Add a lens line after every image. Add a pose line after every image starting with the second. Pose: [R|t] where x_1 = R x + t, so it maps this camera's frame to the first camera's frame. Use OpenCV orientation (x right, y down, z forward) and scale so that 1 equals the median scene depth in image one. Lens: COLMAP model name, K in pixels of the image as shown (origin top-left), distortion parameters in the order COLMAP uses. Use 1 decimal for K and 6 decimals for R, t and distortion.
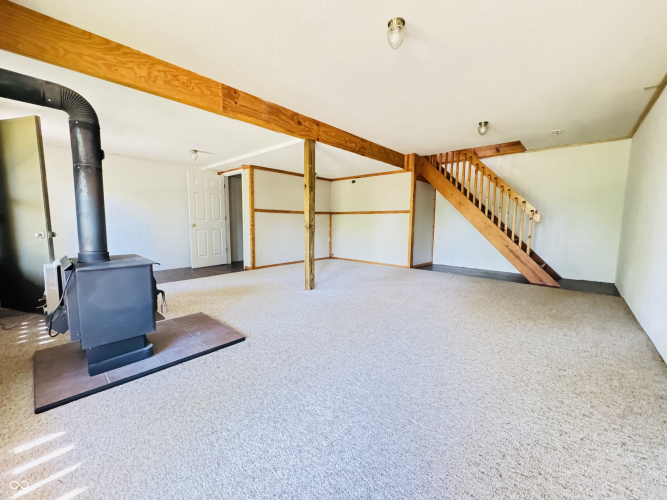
lens RADIAL K [[267.3, 0, 333.5], [0, 267.3, 250.0], [0, 0, 1]] dist [-0.003182, -0.000066]
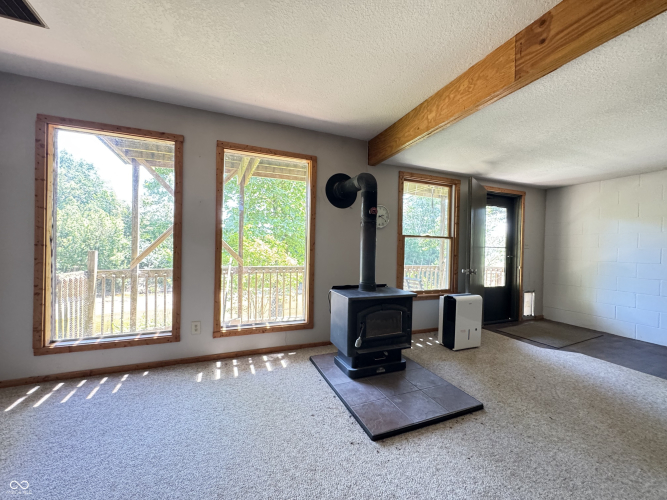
lens RADIAL K [[267.3, 0, 333.5], [0, 267.3, 250.0], [0, 0, 1]] dist [-0.003182, -0.000066]
pose [[-0.430116, -0.006523, -0.902750, 0.146639], [-0.121089, 0.991355, 0.050529, -0.074279], [0.894616, 0.131046, -0.427188, 0.507648]]
